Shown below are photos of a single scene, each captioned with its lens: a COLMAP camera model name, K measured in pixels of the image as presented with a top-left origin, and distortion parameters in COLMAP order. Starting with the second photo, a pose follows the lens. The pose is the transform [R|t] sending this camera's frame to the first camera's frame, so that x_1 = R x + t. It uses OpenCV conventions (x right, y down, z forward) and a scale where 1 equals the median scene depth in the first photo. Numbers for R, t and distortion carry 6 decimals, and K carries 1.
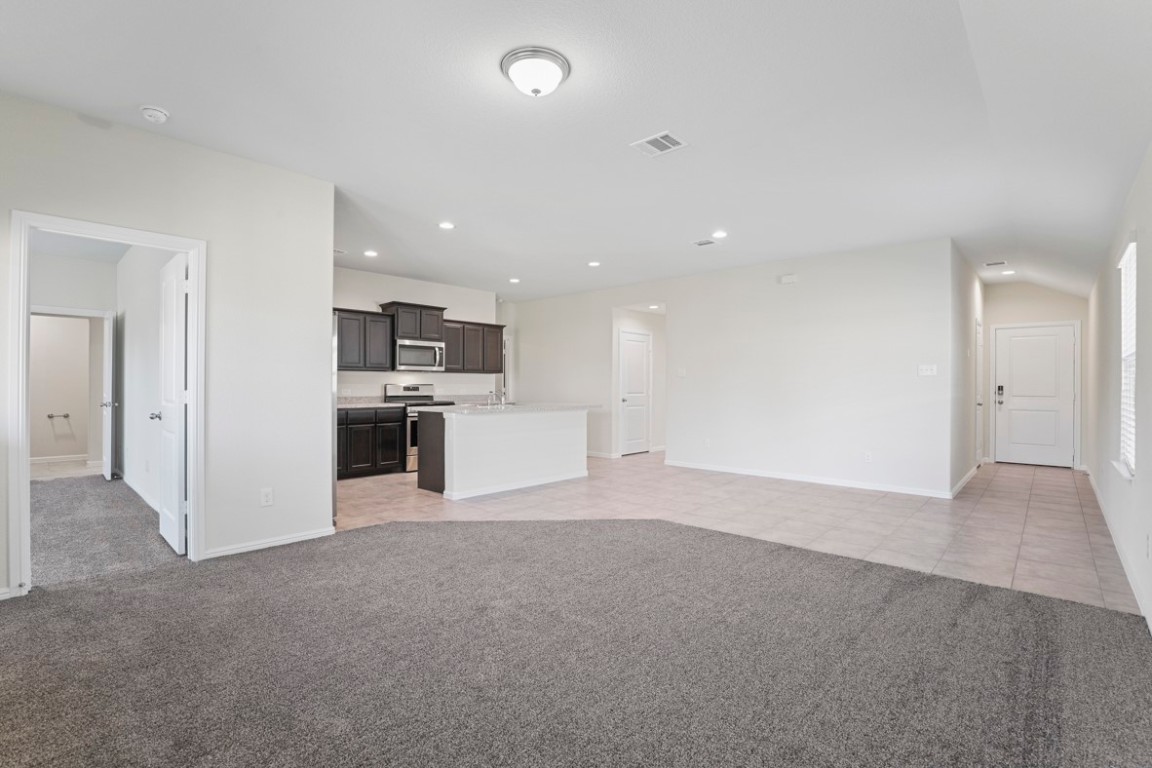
lens RADIAL K [[527.7, 0, 574.6], [0, 527.7, 389.9], [0, 0, 1]] dist [-0.029720, 0.004918]
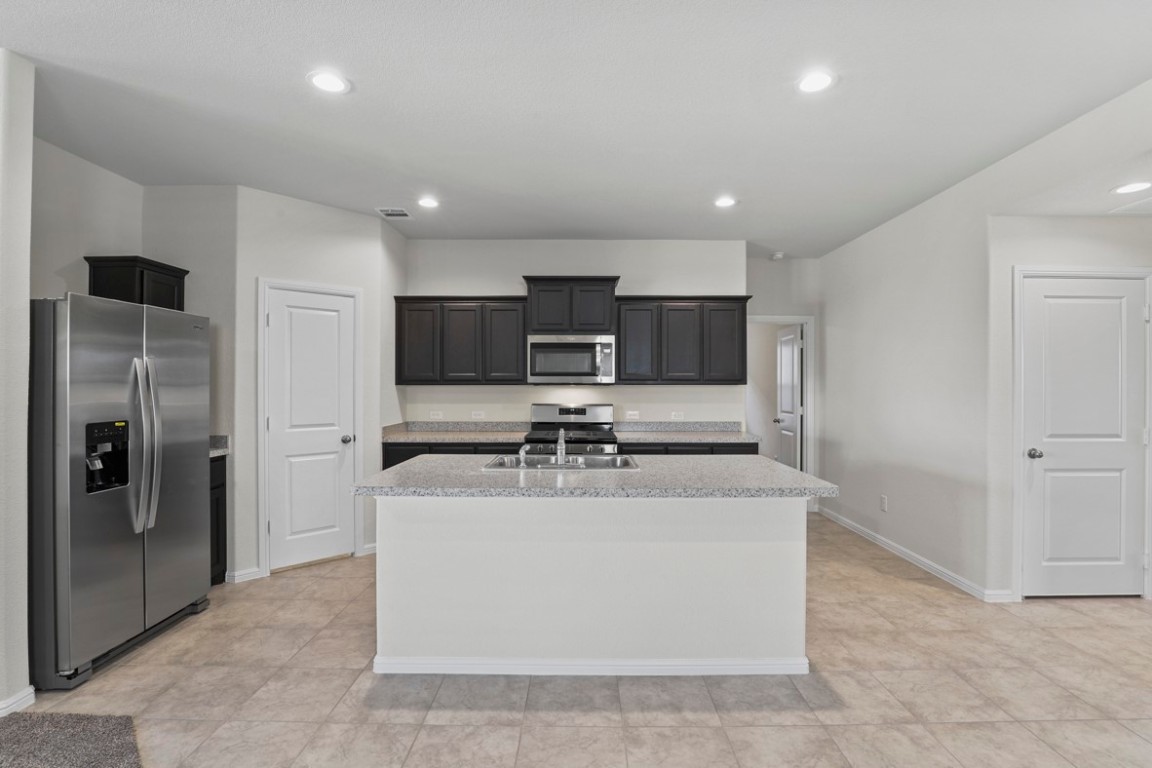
lens RADIAL K [[527.7, 0, 582.6], [0, 527.7, 380.5], [0, 0, 1]] dist [-0.029720, 0.004918]
pose [[0.676120, -0.001150, -0.736791, 0.170068], [-0.001853, 0.999993, -0.003261, -0.037238], [0.736789, 0.003570, 0.676113, 0.575546]]
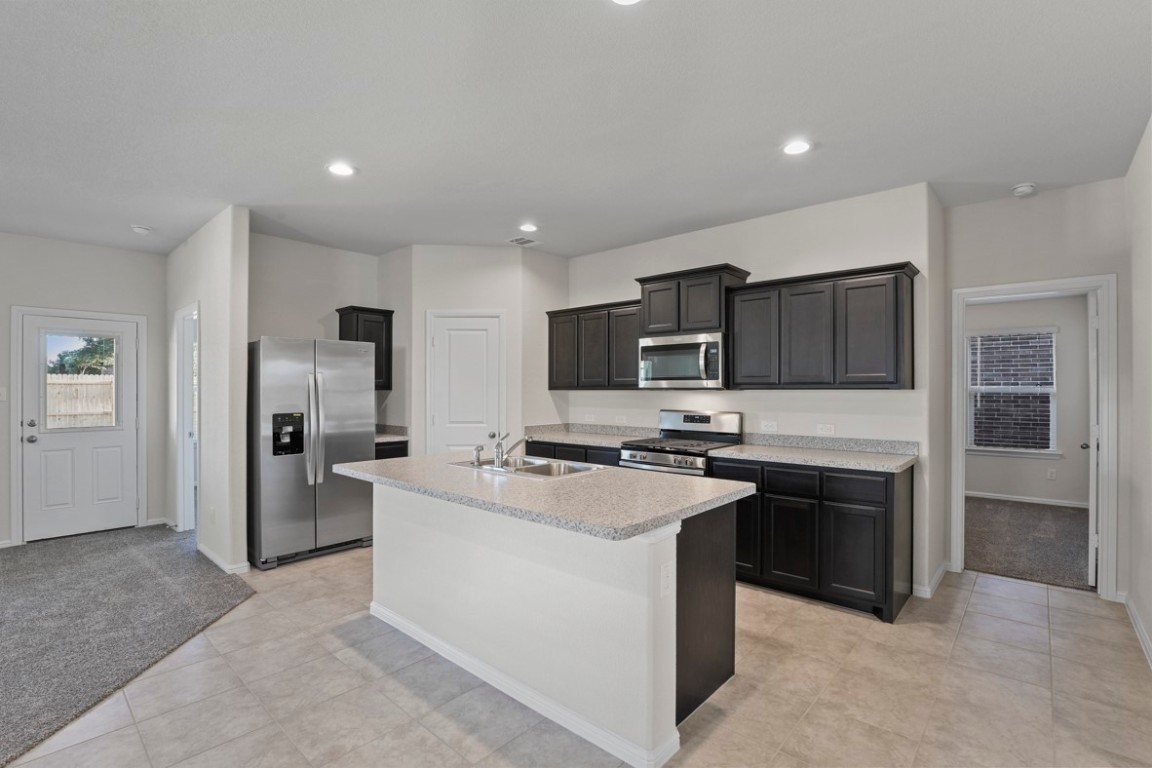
lens RADIAL K [[527.7, 0, 579.7], [0, 527.7, 382.4], [0, 0, 1]] dist [-0.029720, 0.004918]
pose [[0.019814, -0.008866, -0.999764, 0.268817], [0.003551, 0.999955, -0.008798, -0.037409], [0.999797, -0.003376, 0.019845, 0.858168]]
